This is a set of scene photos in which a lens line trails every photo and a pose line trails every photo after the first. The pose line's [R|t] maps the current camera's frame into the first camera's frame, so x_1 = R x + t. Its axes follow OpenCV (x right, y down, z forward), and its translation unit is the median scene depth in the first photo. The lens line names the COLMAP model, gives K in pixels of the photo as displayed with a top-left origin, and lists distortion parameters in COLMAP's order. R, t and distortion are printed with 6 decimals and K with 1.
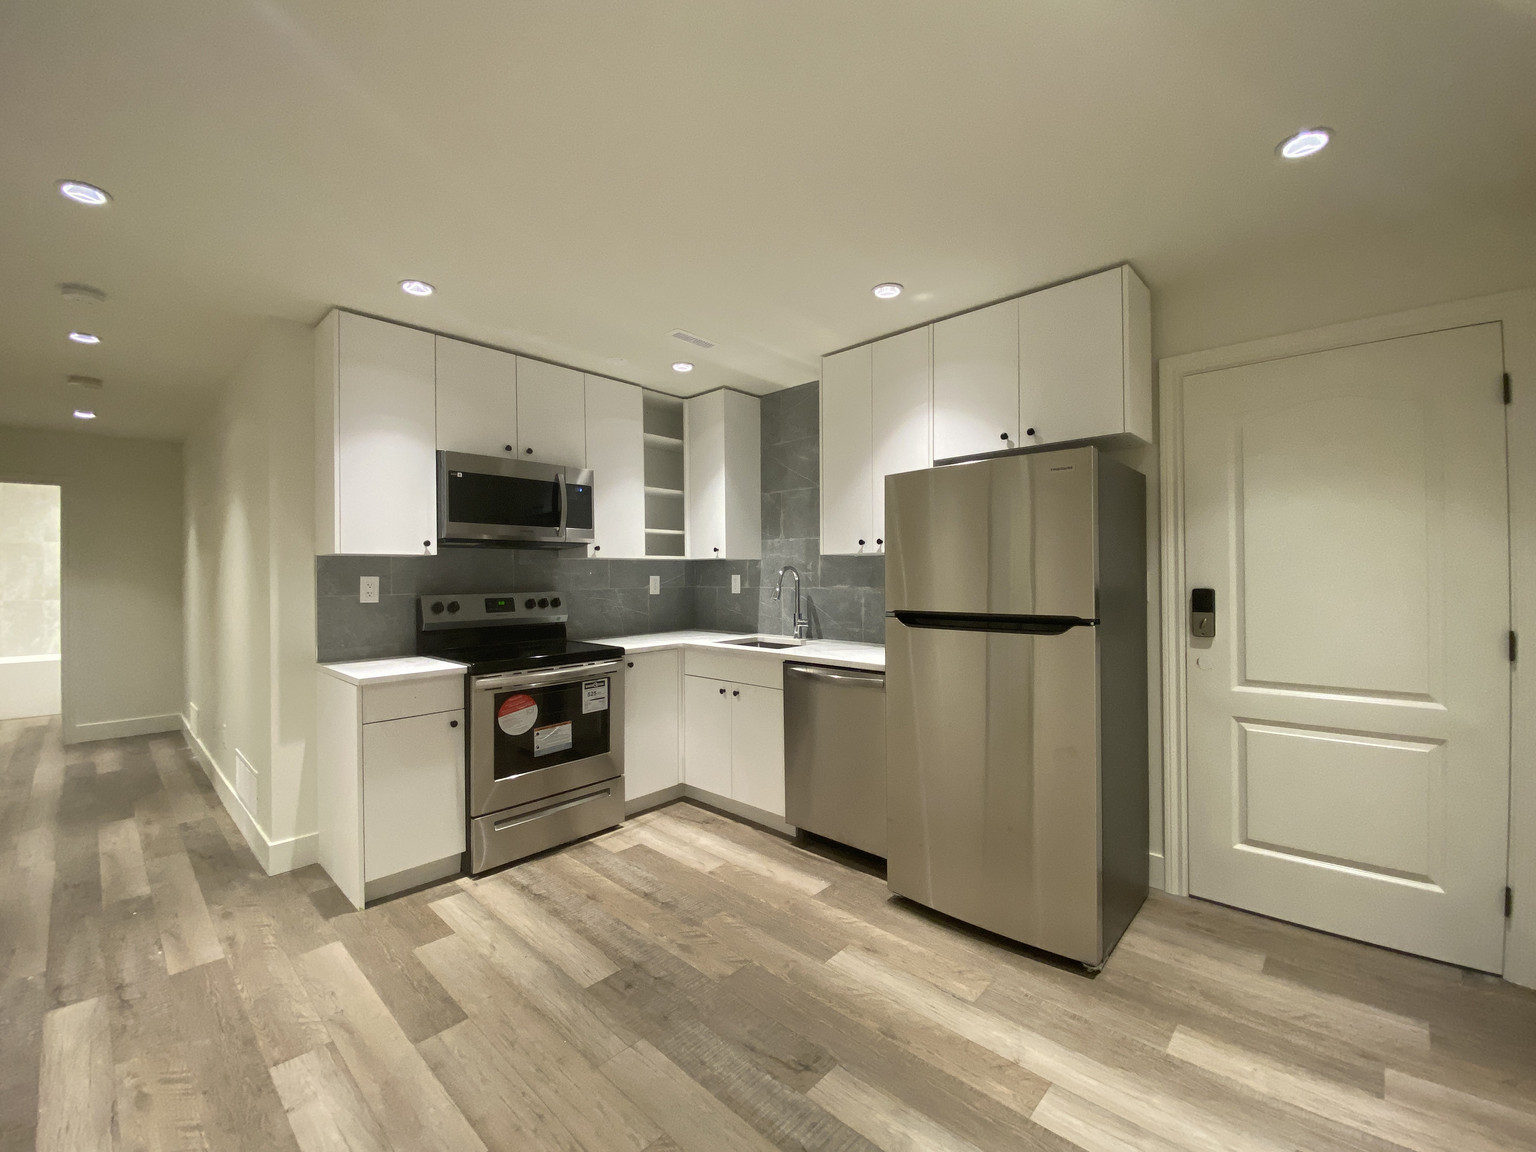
lens RADIAL K [[637.5, 0, 768.0], [0, 637.5, 576.0], [0, 0, 1]] dist [0.023019, -0.019573]
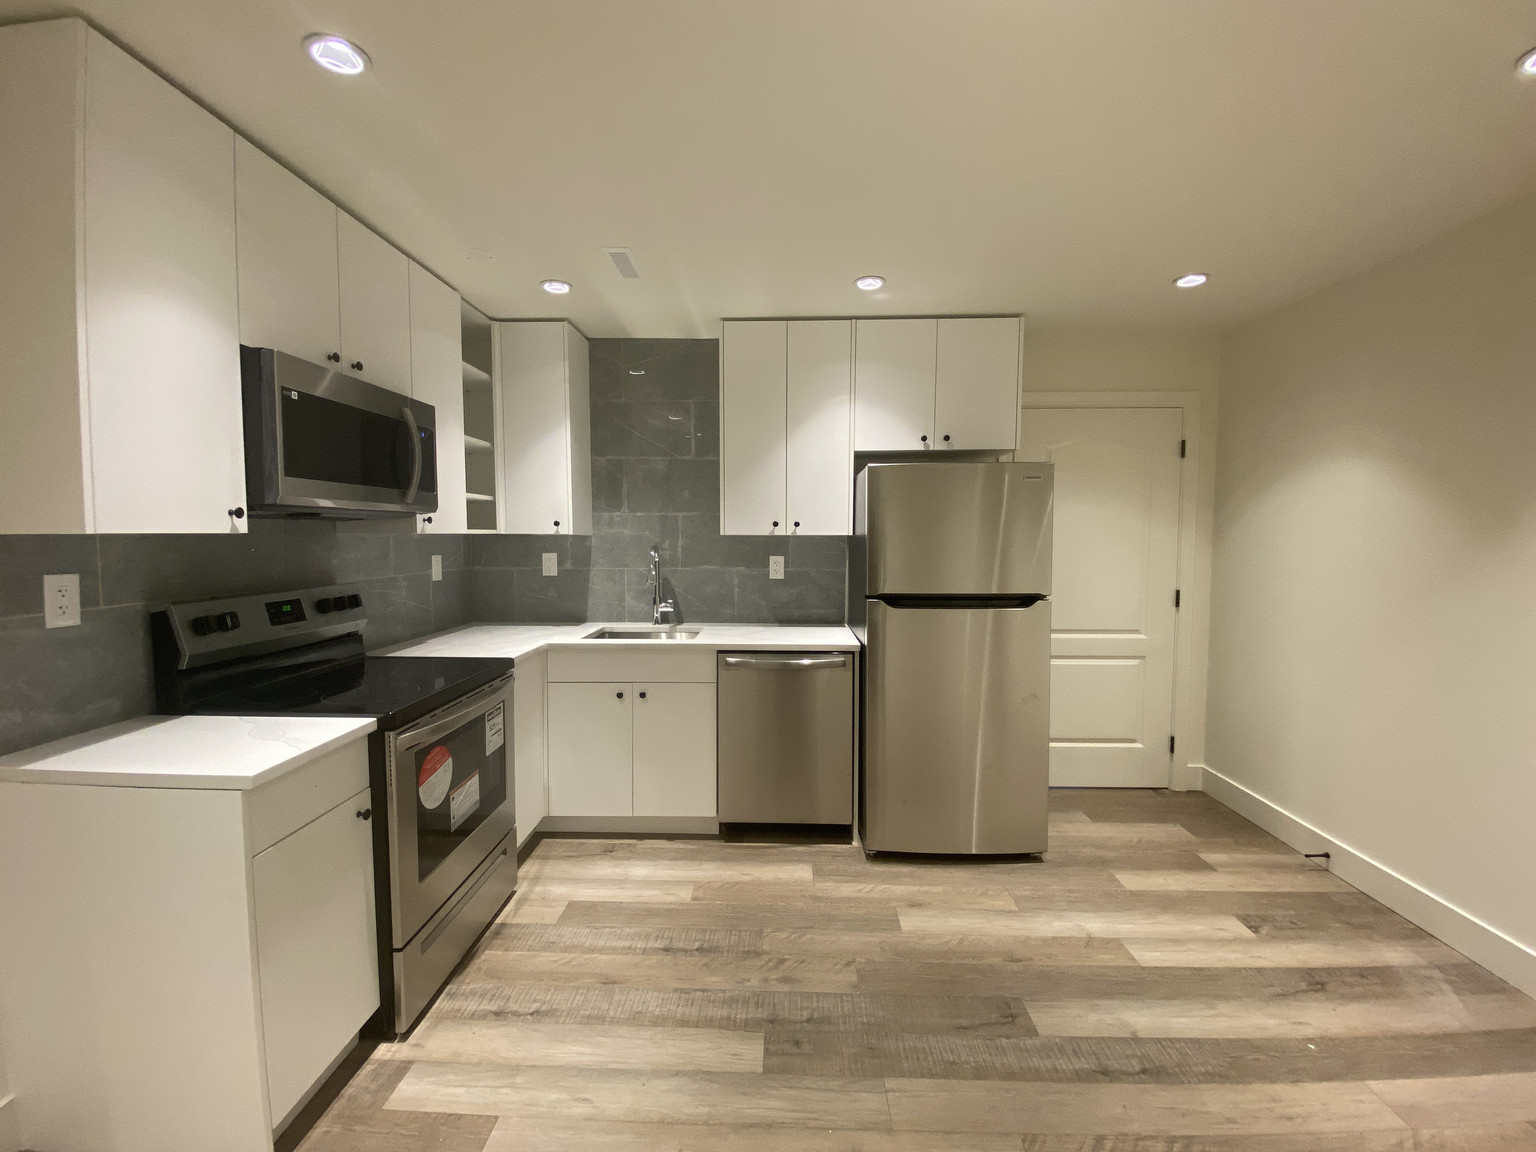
lens RADIAL K [[617.0, 0, 857.2], [0, 617.0, 581.9], [0, 0, 1]] dist [0.029746, -0.020114]
pose [[0.752404, -0.035490, 0.657745, -0.469629], [-0.006088, 0.998130, 0.060820, -0.026439], [-0.658673, -0.049766, 0.750781, 0.231721]]
